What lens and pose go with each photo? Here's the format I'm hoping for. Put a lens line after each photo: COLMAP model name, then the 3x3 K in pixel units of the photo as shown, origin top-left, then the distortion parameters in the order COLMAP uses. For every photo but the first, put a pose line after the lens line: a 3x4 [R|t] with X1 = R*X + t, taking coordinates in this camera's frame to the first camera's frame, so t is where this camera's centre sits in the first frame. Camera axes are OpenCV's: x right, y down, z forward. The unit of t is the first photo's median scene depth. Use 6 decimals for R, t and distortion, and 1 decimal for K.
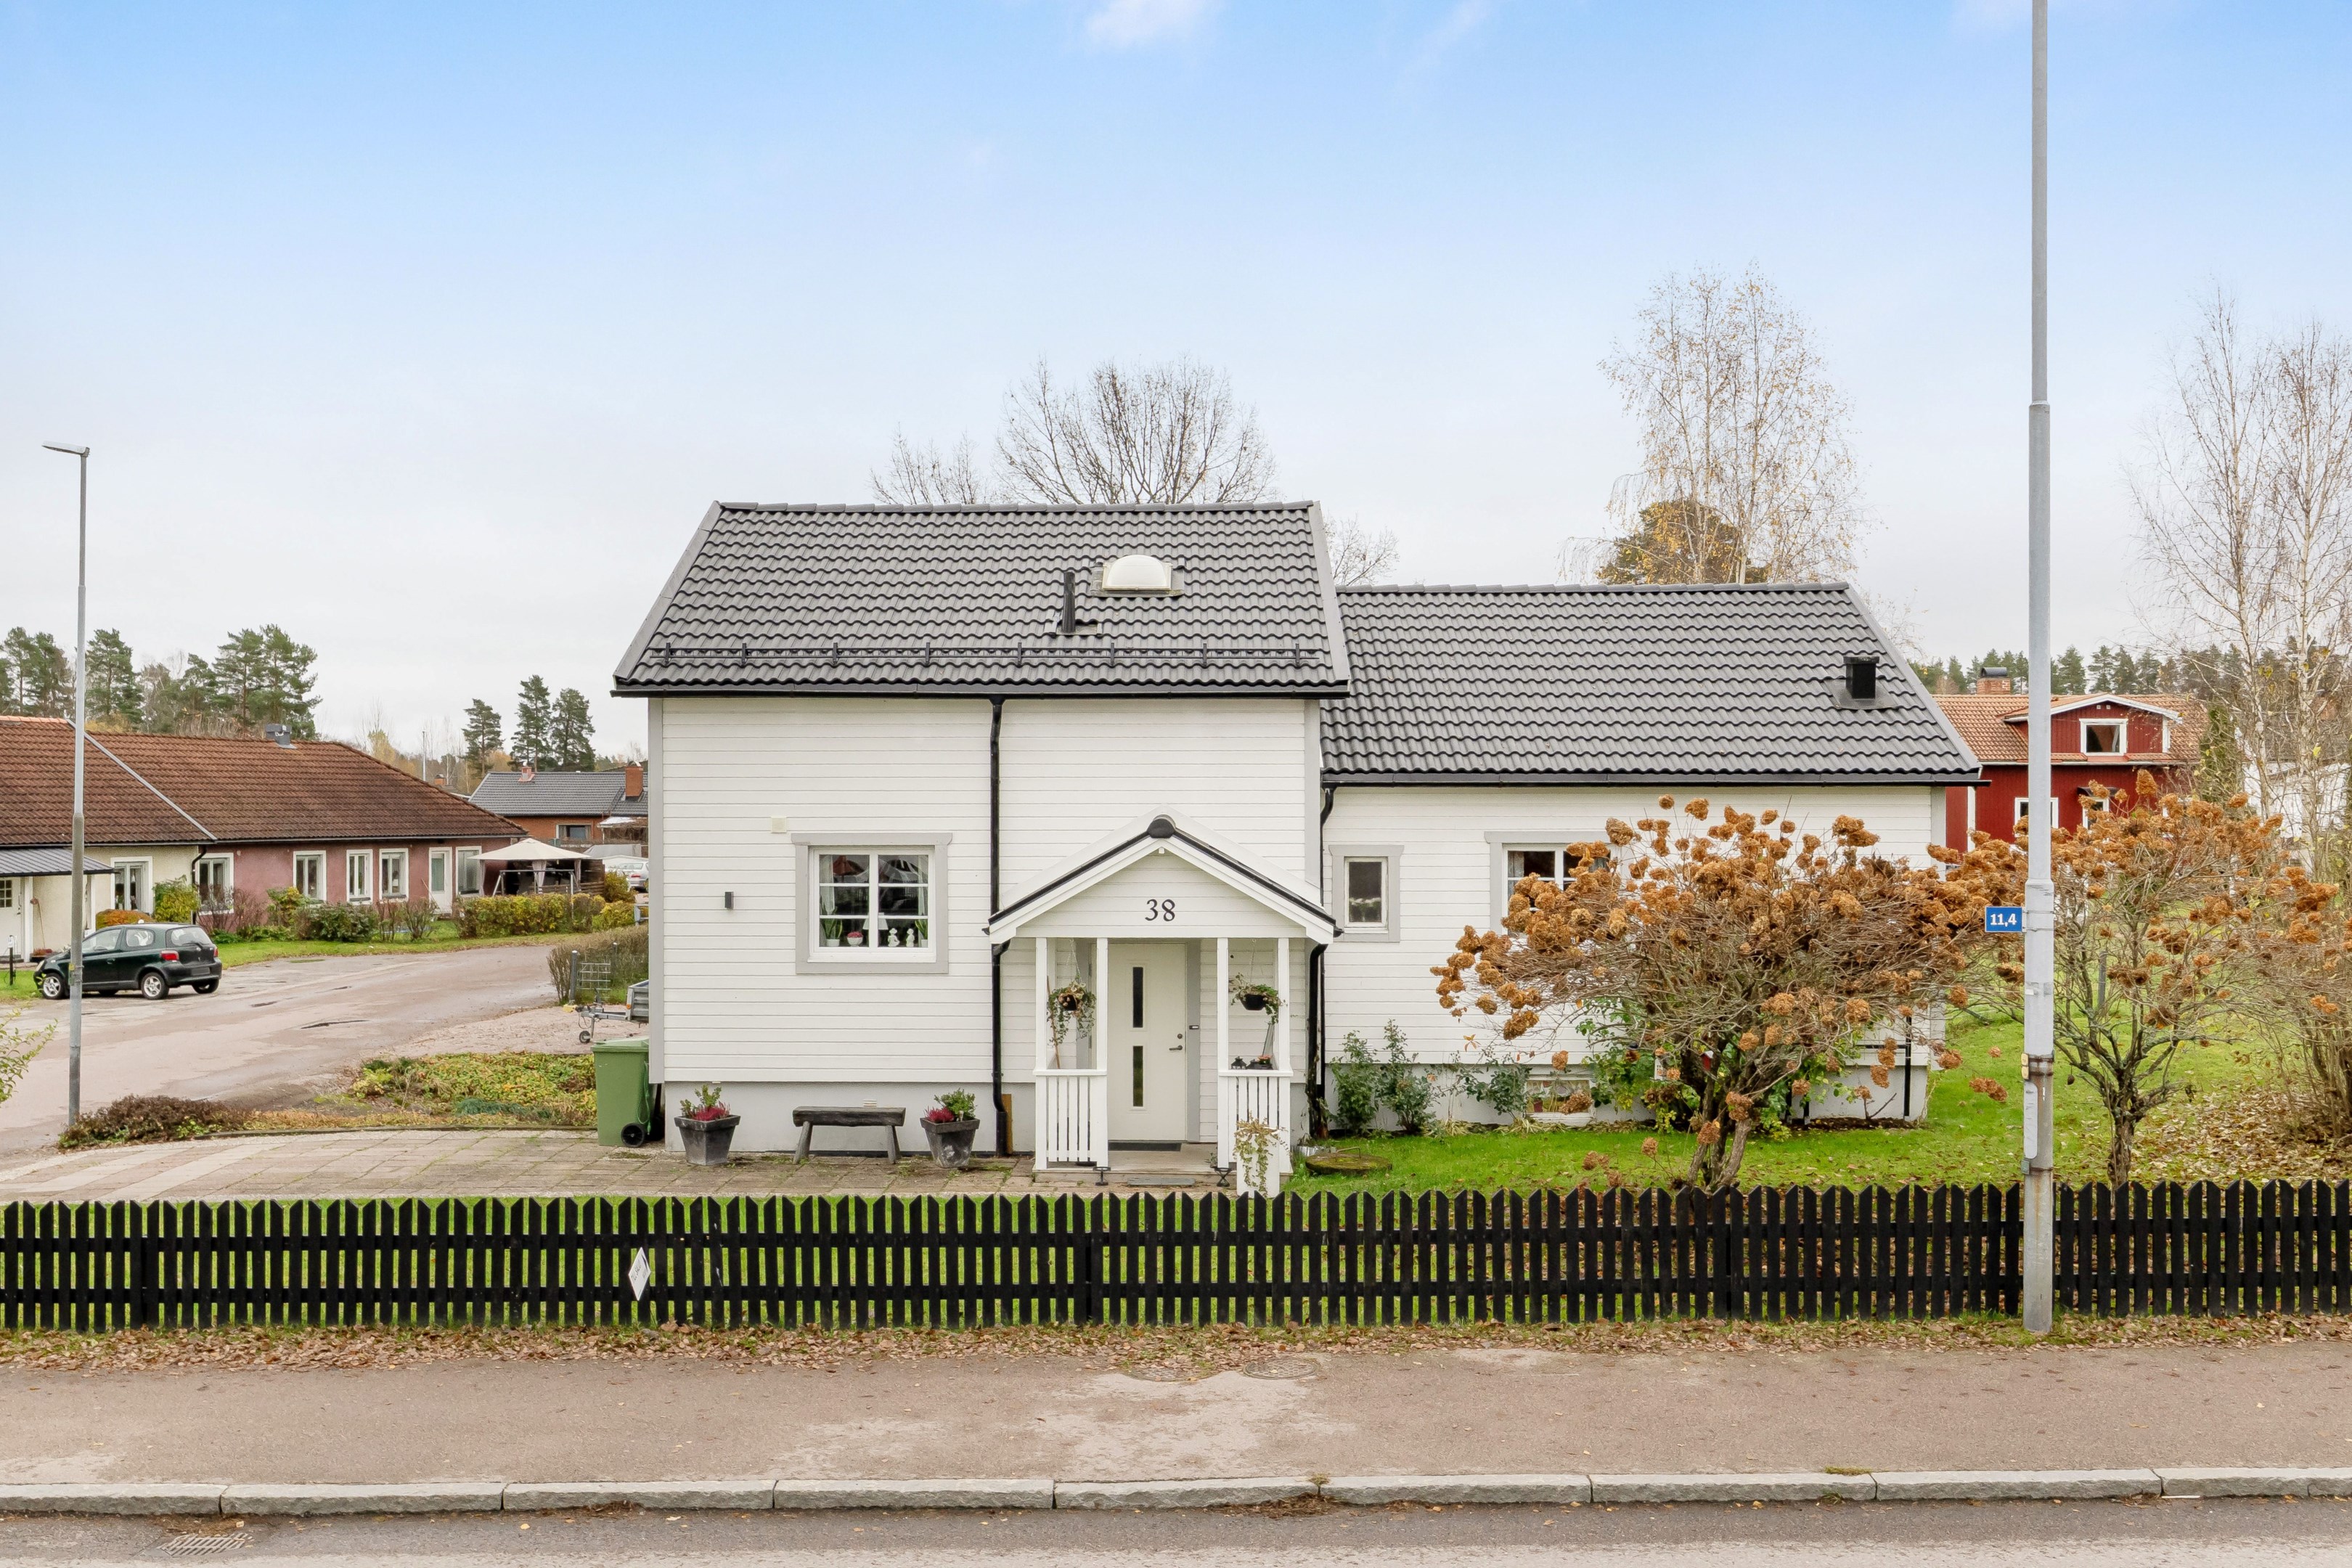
lens RADIAL K [[2399.2, 0, 1173.4], [0, 2399.2, 781.6], [0, 0, 1]] dist [-0.025987, 0.000000]
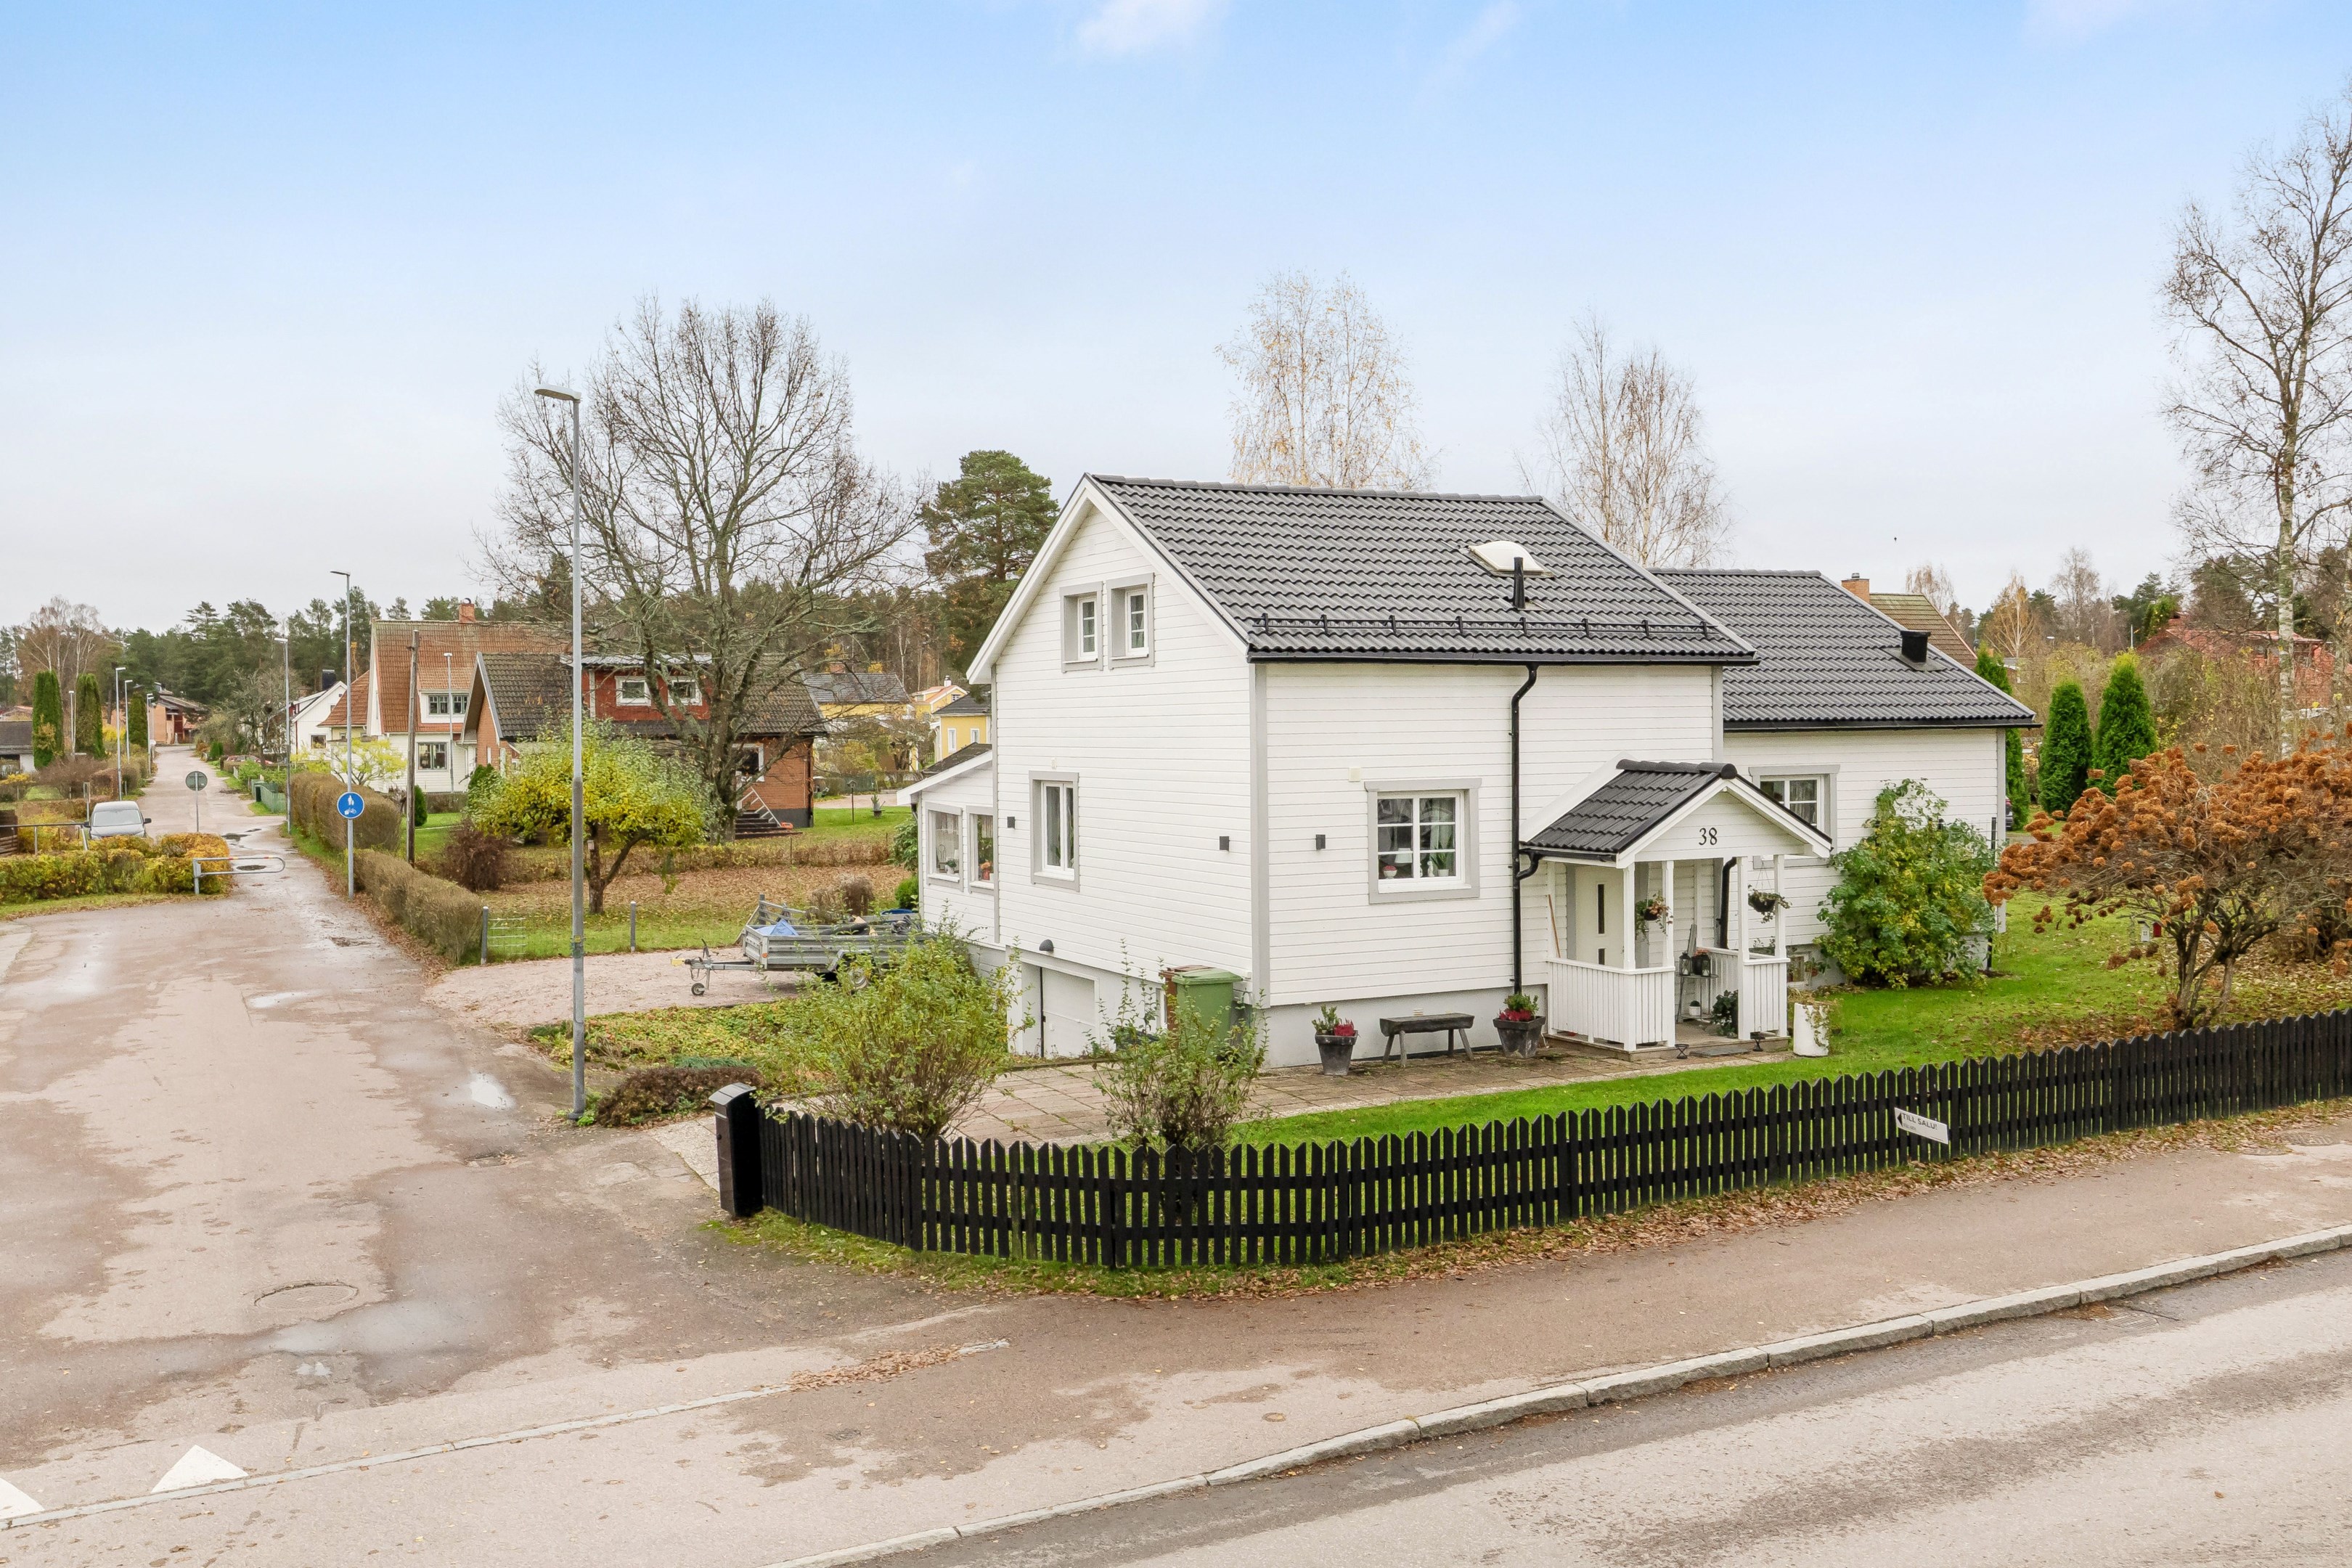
lens RADIAL K [[2399.2, 0, 1169.6], [0, 2399.2, 774.3], [0, 0, 1]] dist [-0.025987, 0.000000]
pose [[0.860364, -0.021815, 0.509213, -0.823686], [0.005567, 0.999426, 0.033410, -0.020633], [-0.509650, -0.025909, 0.859992, 0.063441]]
